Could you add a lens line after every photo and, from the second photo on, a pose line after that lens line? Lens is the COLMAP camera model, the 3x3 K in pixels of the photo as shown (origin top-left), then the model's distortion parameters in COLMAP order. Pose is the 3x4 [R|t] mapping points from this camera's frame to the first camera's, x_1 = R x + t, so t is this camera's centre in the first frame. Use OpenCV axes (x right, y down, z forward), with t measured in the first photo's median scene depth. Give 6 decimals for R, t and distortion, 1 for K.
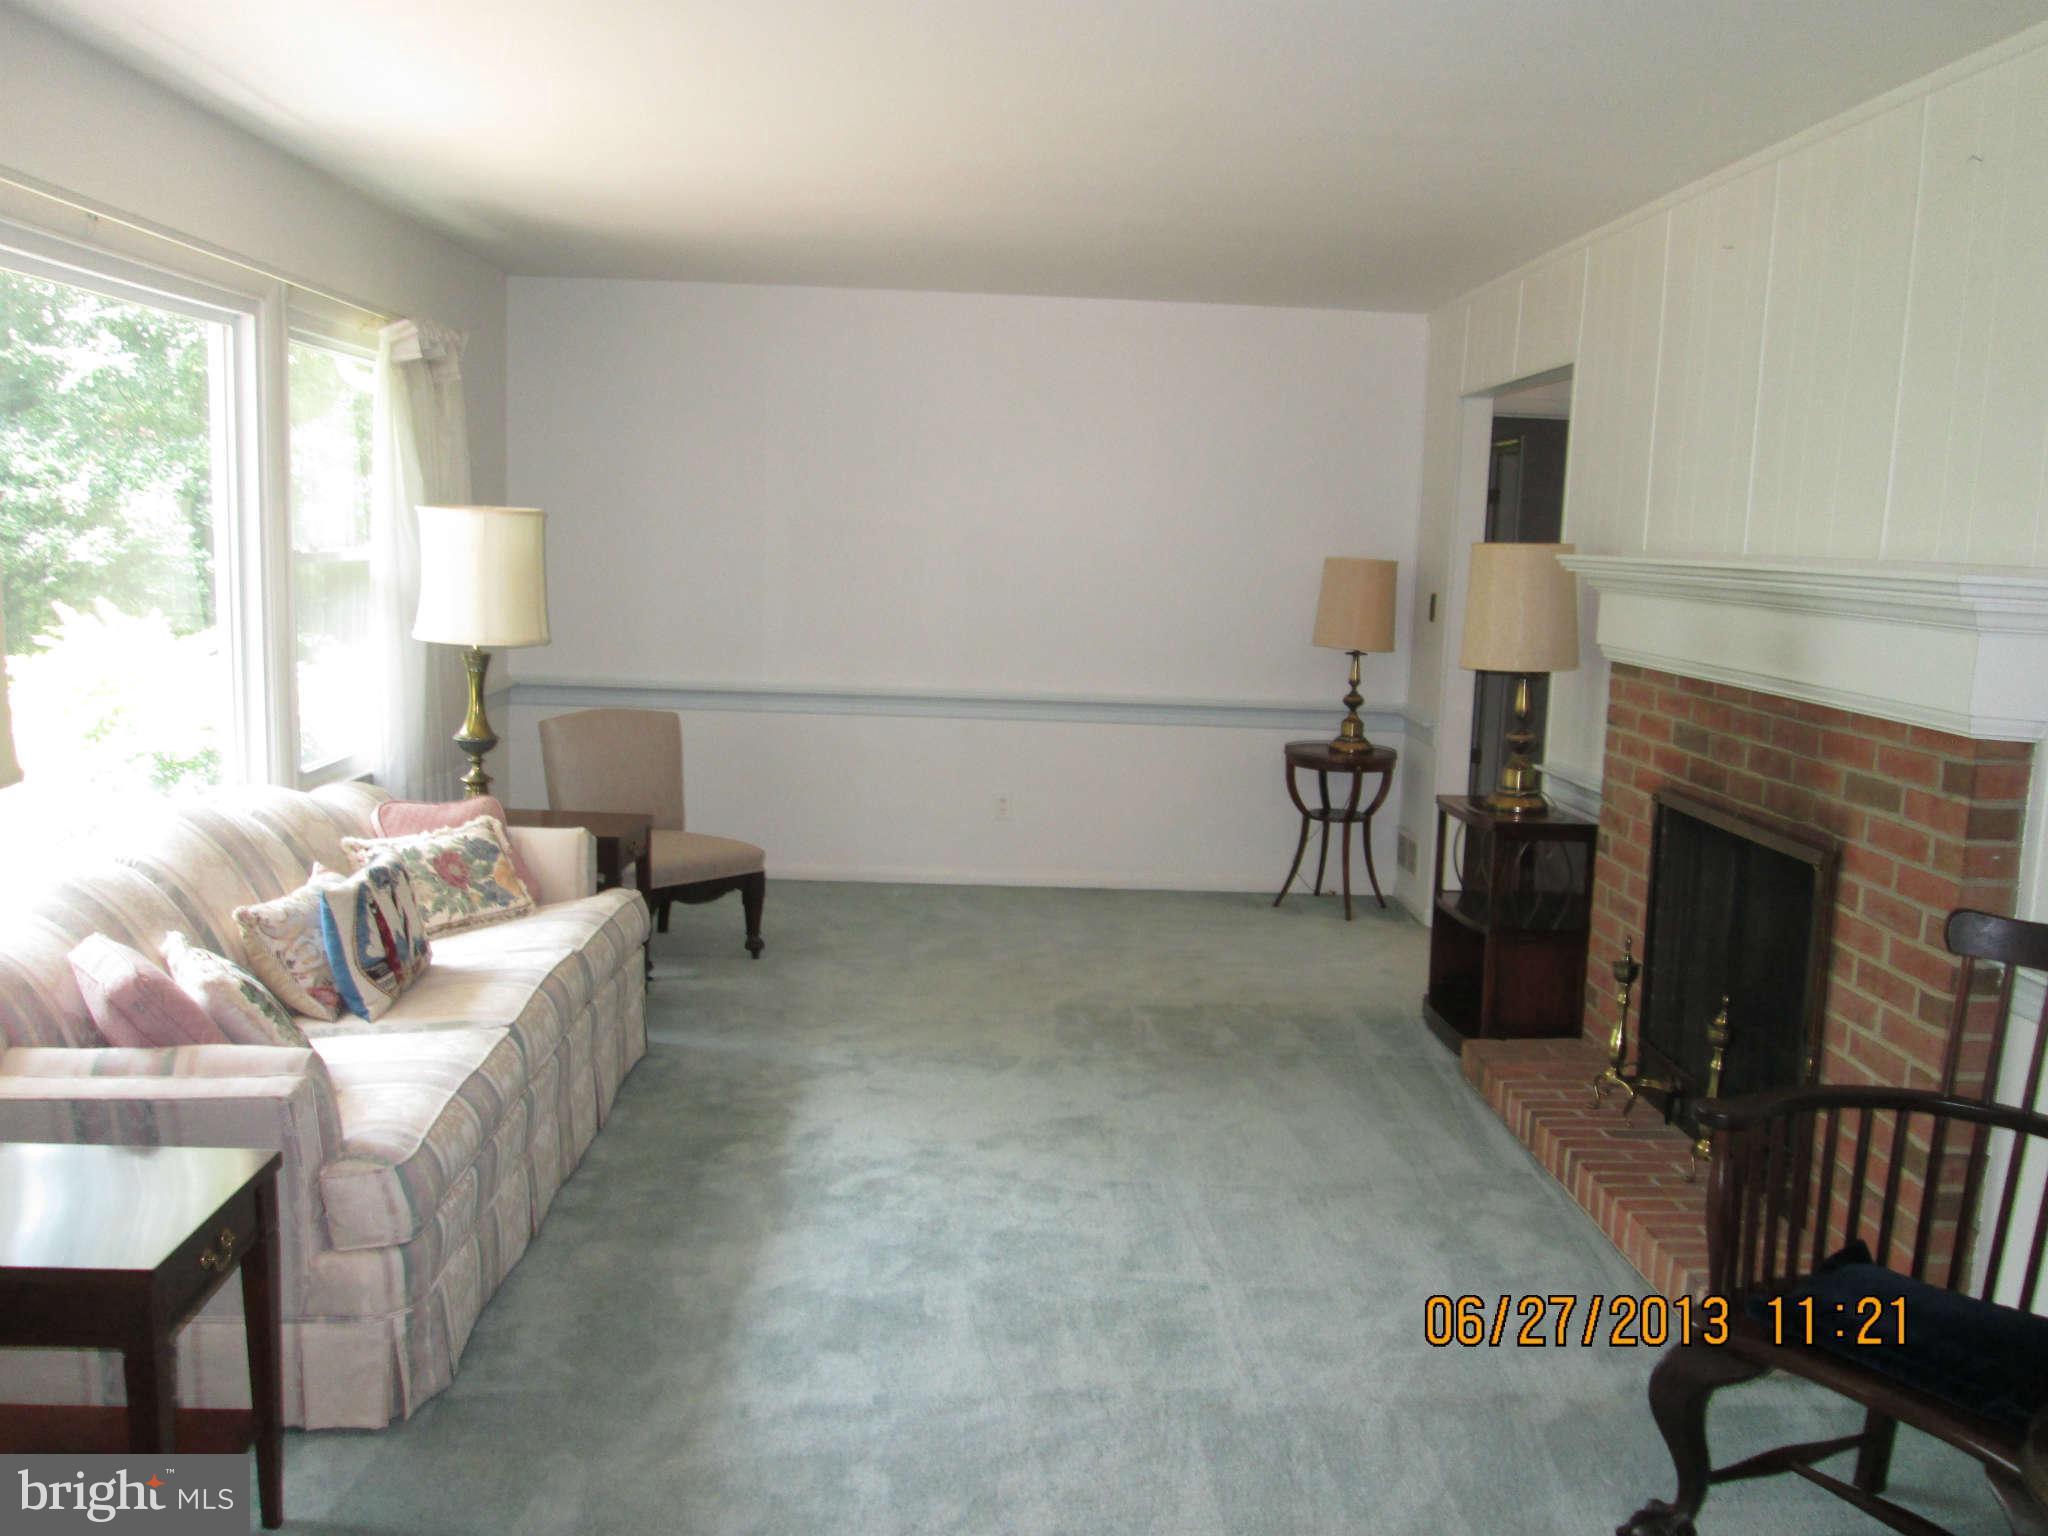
lens RADIAL K [[1669.2, 0, 1014.2], [0, 1669.2, 773.7], [0, 0, 1]] dist [-0.037791, 0.004089]
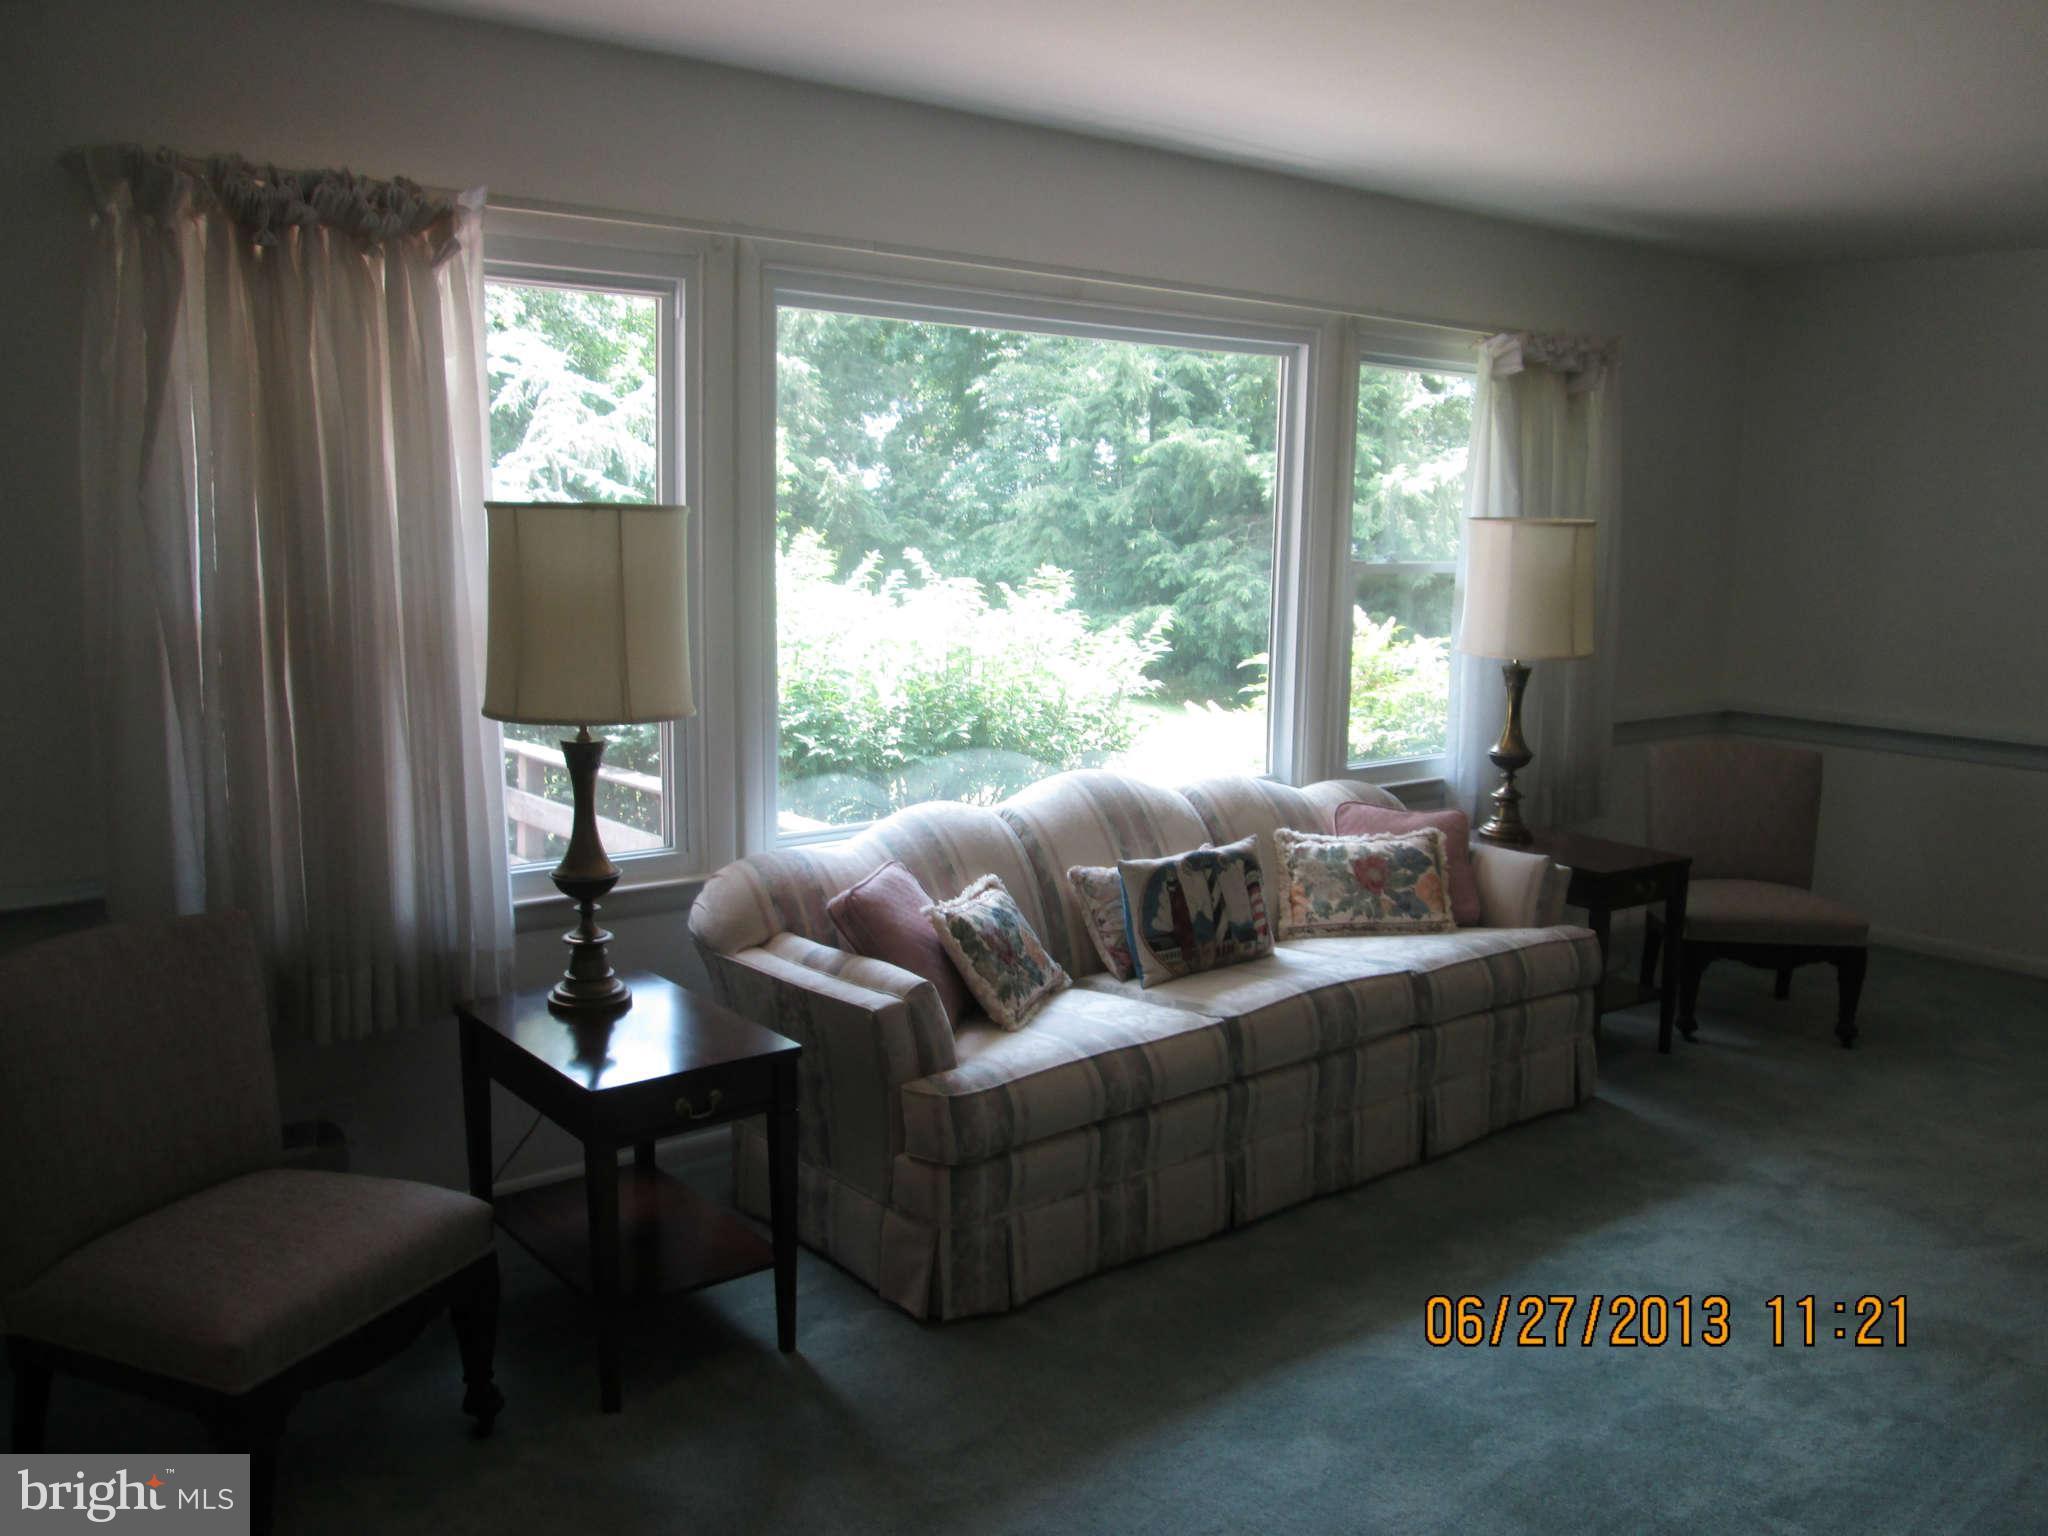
lens RADIAL K [[1669.2, 0, 1017.7], [0, 1669.2, 765.0], [0, 0, 1]] dist [-0.037791, 0.004089]
pose [[0.610093, 0.097642, -0.786290, 0.356005], [-0.112270, 0.993018, 0.036202, -0.023002], [0.784335, 0.066191, 0.616796, 0.215421]]
